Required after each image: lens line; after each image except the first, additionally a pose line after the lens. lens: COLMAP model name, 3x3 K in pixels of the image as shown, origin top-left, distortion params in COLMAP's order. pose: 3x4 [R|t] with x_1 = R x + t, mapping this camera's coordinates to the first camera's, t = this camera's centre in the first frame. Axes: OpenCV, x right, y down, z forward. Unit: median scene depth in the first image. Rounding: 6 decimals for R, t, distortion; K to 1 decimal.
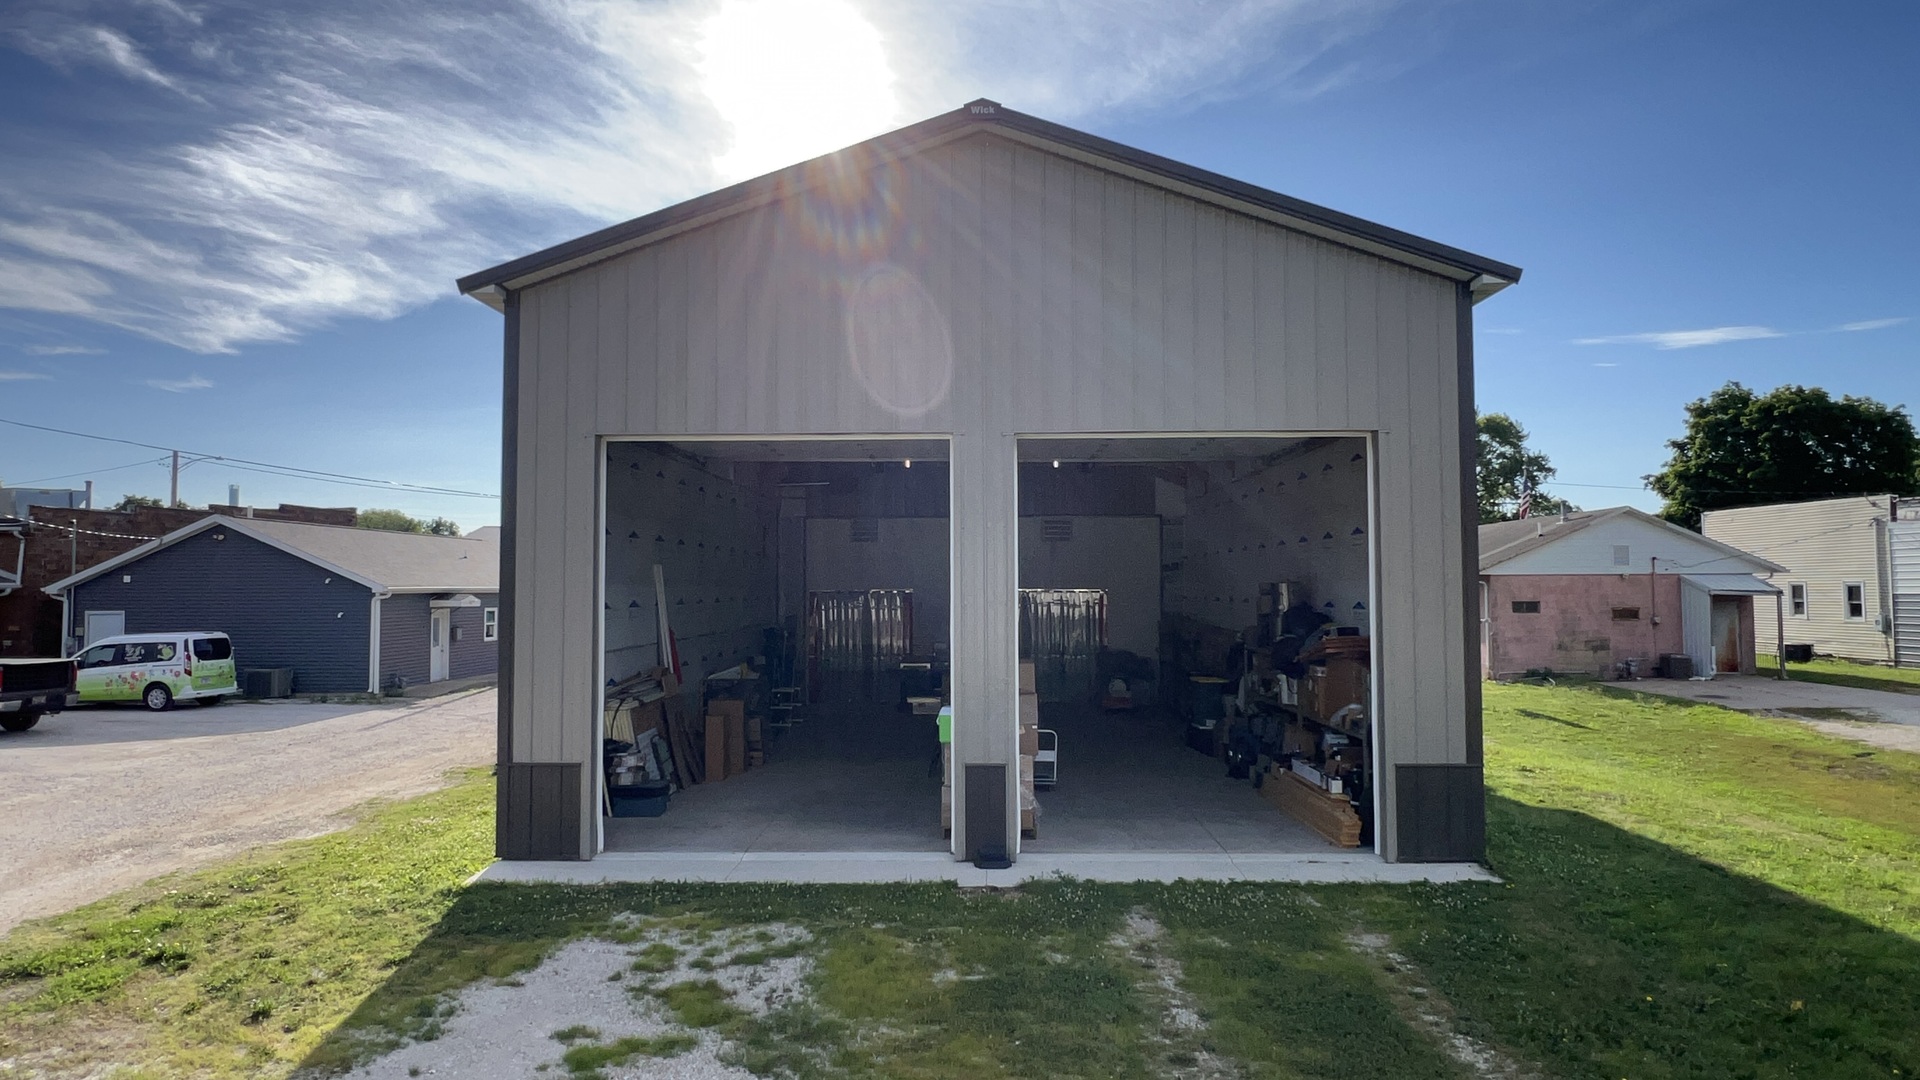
lens RADIAL K [[1130.8, 0, 960.0], [0, 1130.8, 540.0], [0, 0, 1]] dist [-0.000982, -0.001673]
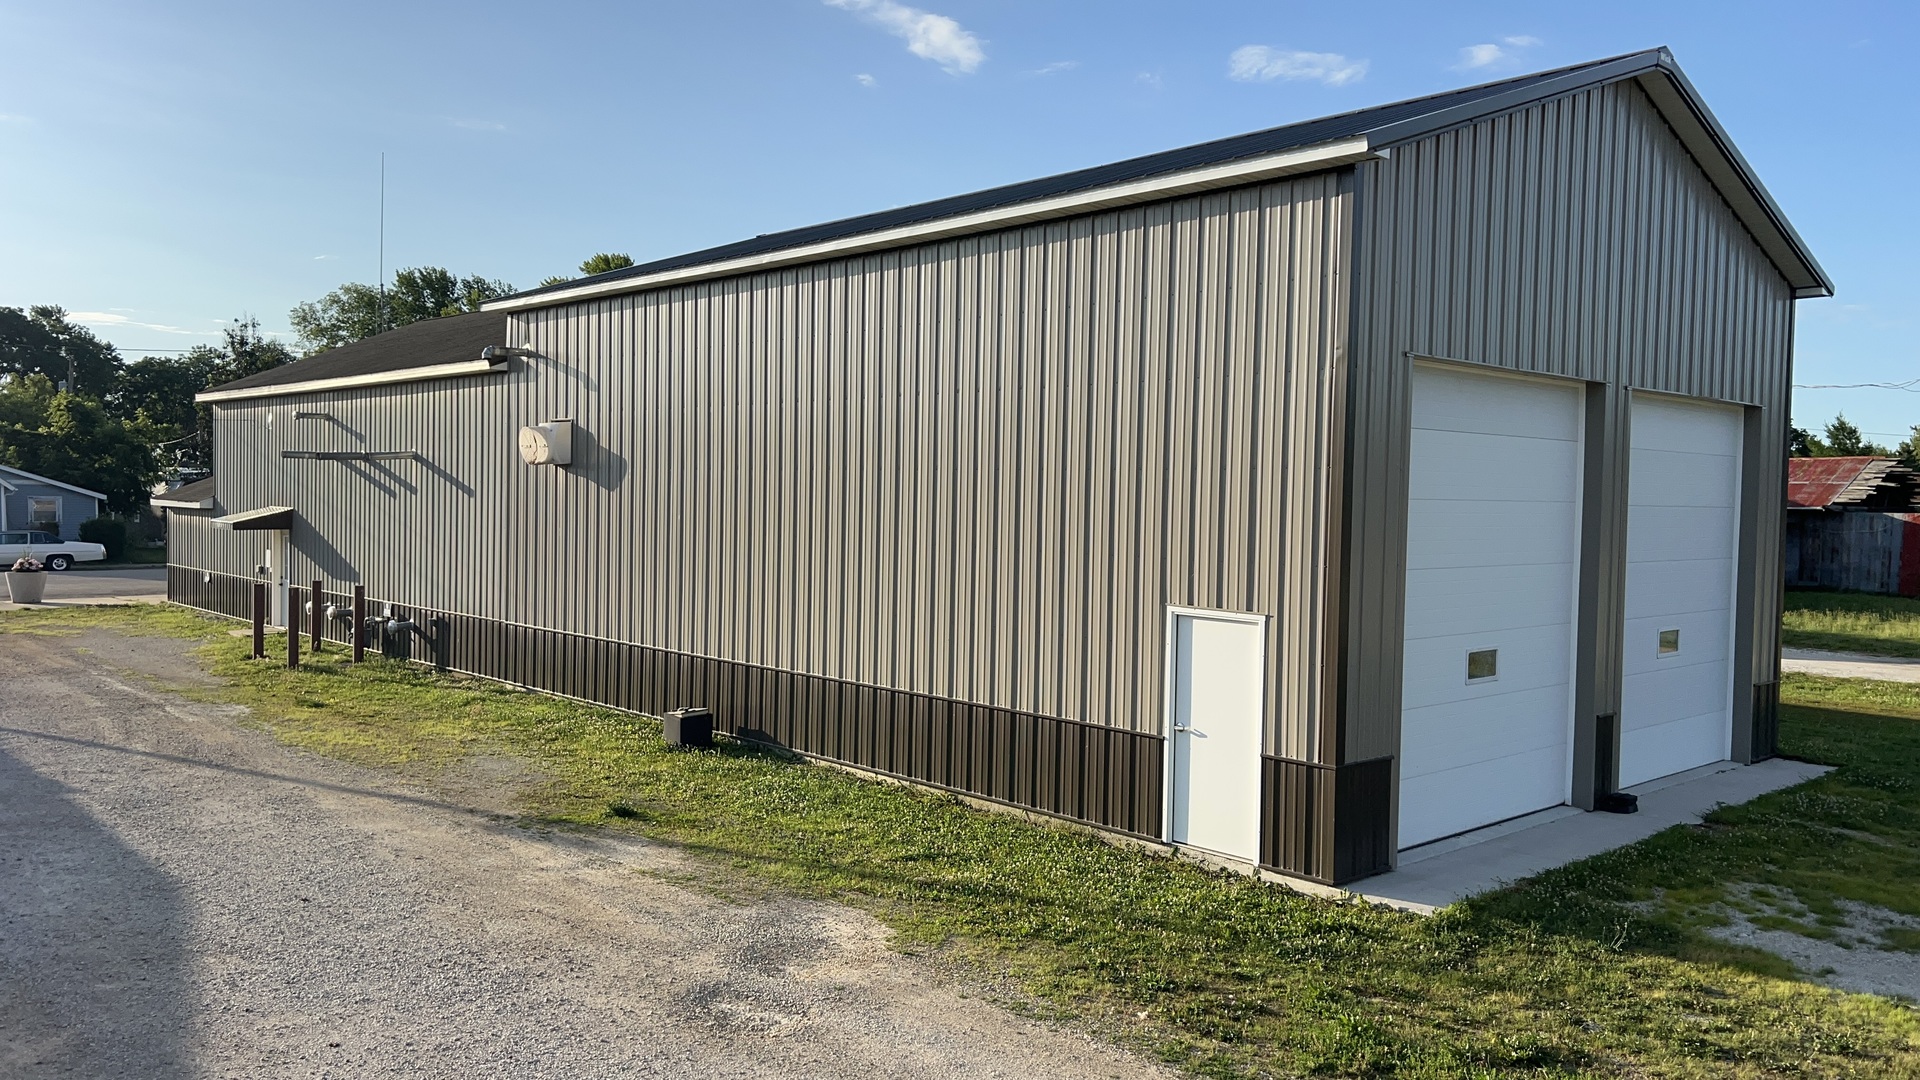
lens RADIAL K [[1421.5, 0, 957.8], [0, 1421.5, 543.8], [0, 0, 1]] dist [-0.002012, -0.001426]
pose [[0.739322, -0.007002, 0.673315, -1.022033], [-0.048649, 0.996777, 0.063783, -0.005234], [-0.671592, -0.079913, 0.736599, 0.374094]]
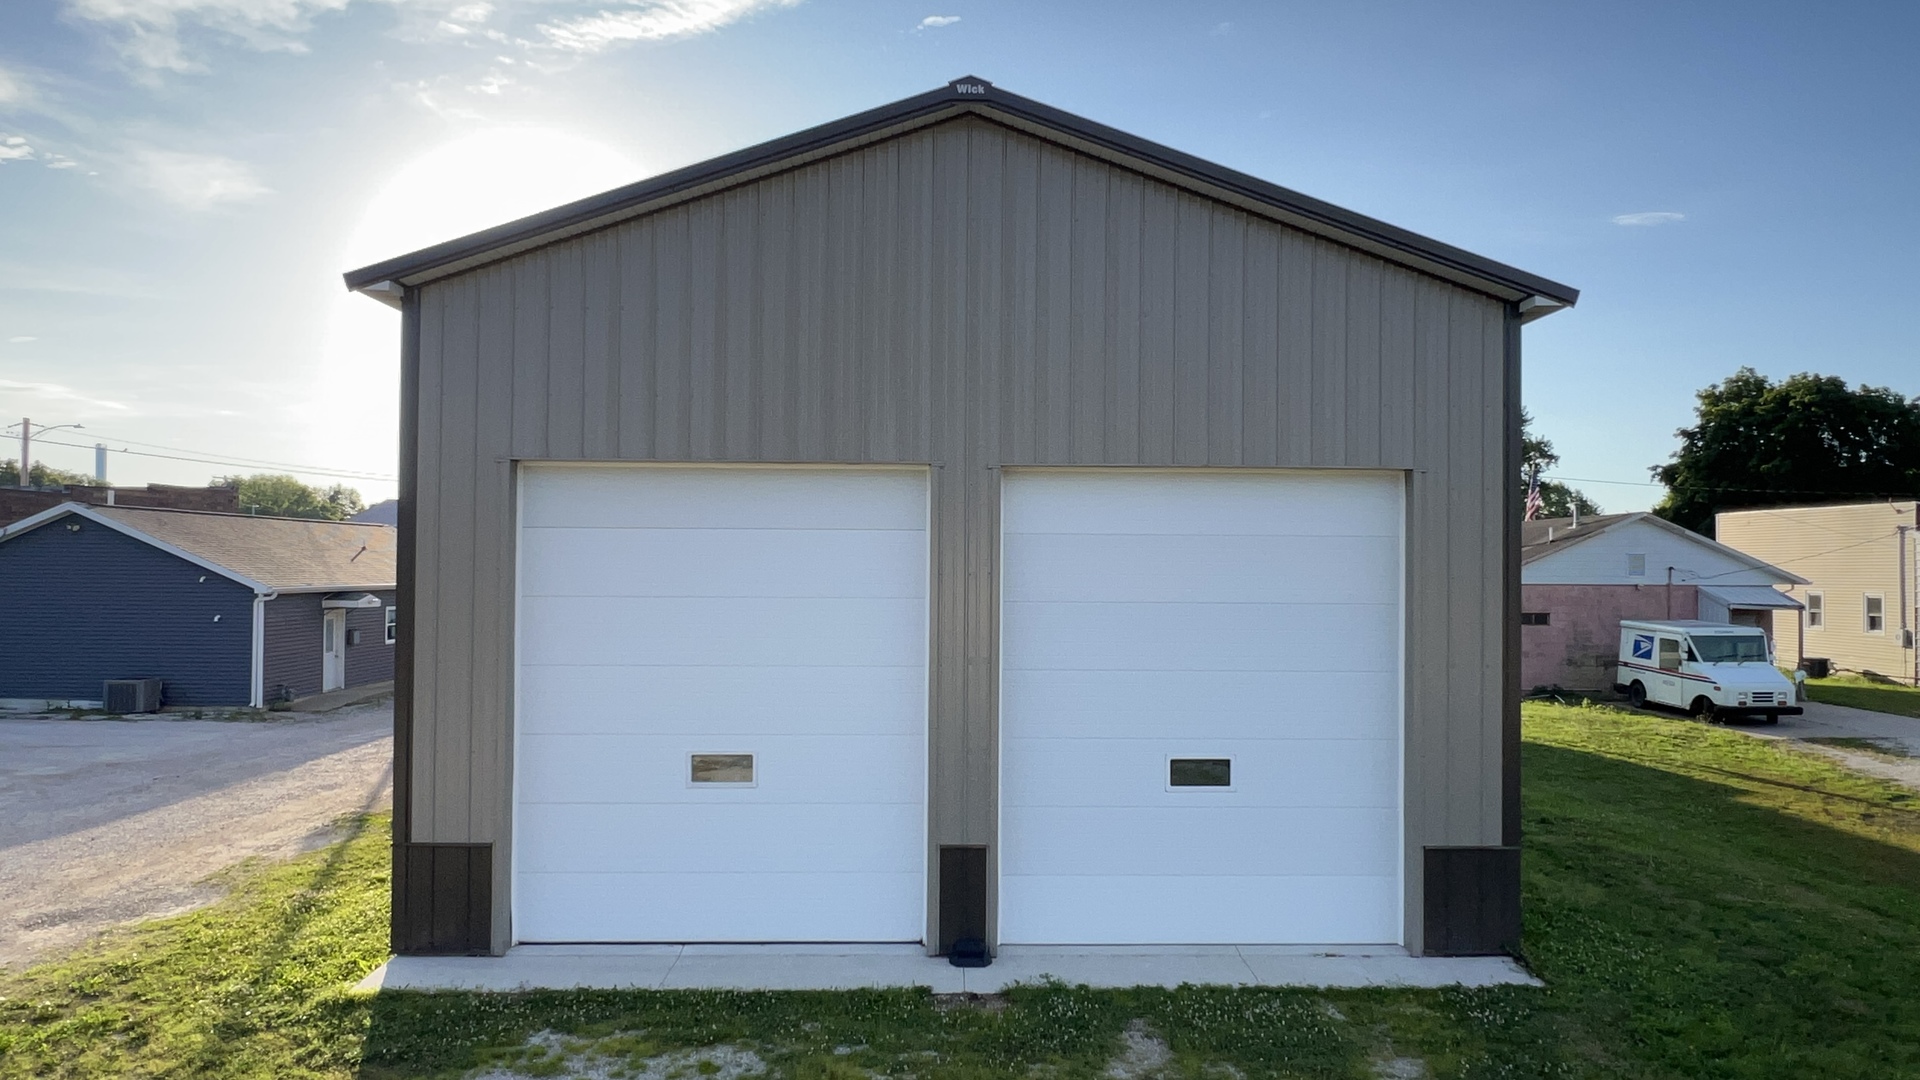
lens RADIAL K [[1223.6, 0, 973.8], [0, 1223.6, 547.4], [0, 0, 1]] dist [-0.001774, -0.000081]
pose [[0.998797, 0.012734, 0.047347, -0.013576], [-0.014136, 0.999468, 0.029402, -0.047829], [-0.046948, -0.030036, 0.998446, 0.049745]]
